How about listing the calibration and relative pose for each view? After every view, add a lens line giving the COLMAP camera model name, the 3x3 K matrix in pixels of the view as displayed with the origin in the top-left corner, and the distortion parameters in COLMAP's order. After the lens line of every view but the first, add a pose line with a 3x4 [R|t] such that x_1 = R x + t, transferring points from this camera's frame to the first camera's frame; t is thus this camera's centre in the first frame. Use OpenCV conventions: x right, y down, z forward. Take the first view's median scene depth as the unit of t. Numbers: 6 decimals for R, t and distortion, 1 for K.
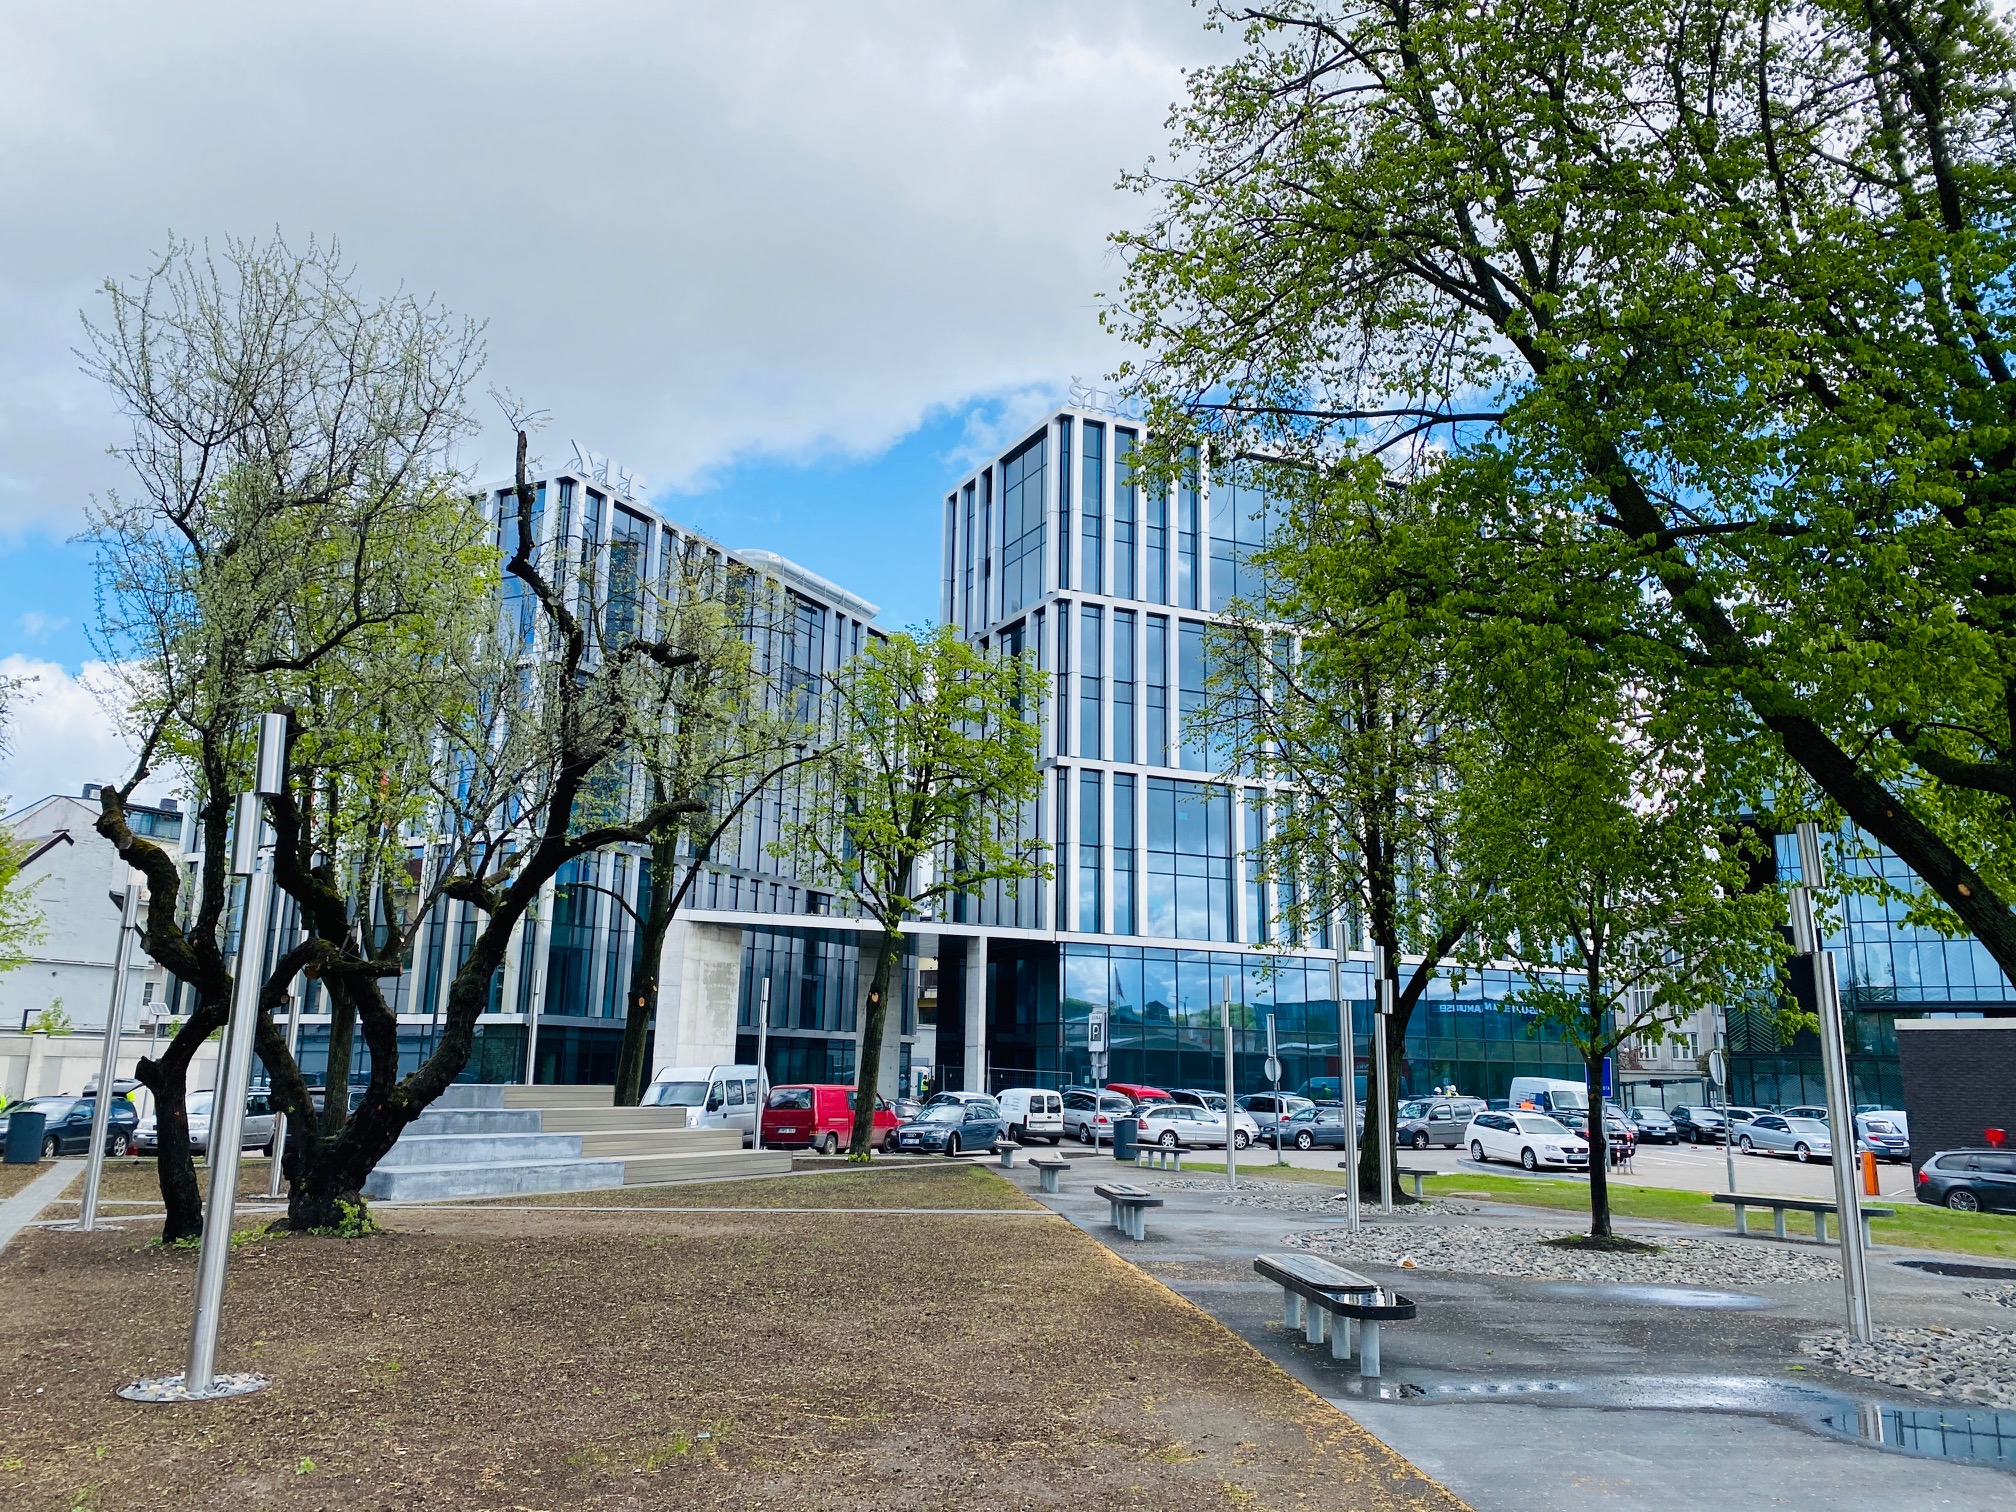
lens RADIAL K [[1553.0, 0, 996.1], [0, 1553.0, 745.4], [0, 0, 1]] dist [-0.009647, 0.013115]
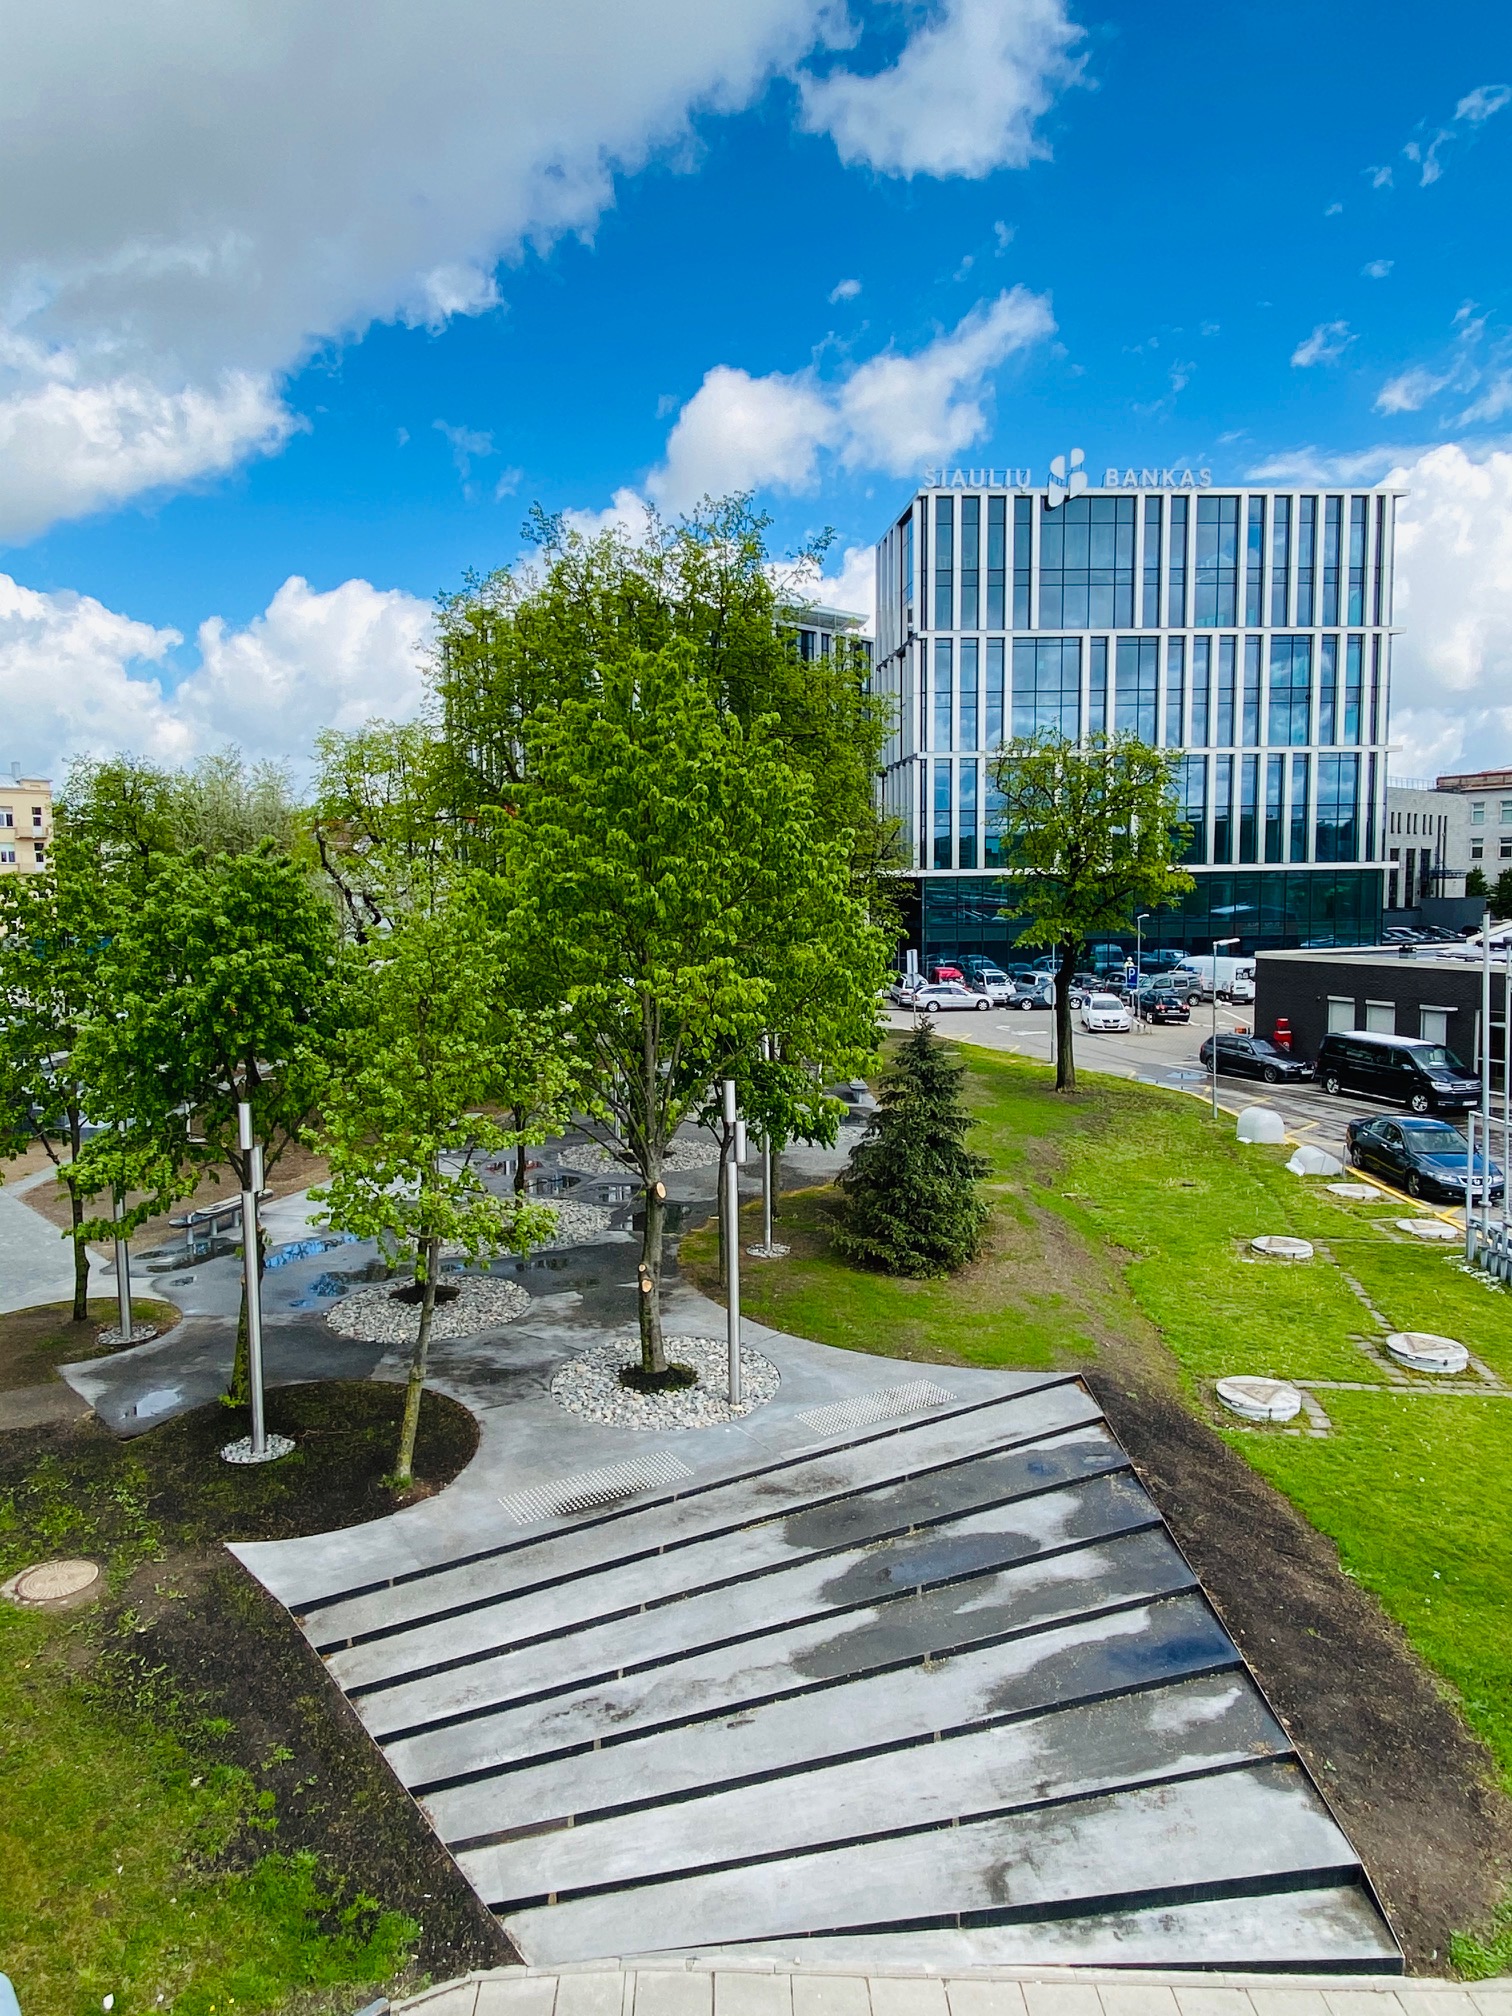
lens RADIAL K [[1262.8, 0, 754.4], [0, 1262.8, 1029.2], [0, 0, 1]] dist [0.028324, -0.017068]
pose [[0.935721, 0.007668, -0.352658, 0.487107], [0.102762, 0.950473, 0.293328, -0.168622], [0.337441, -0.310713, 0.888589, -0.337653]]
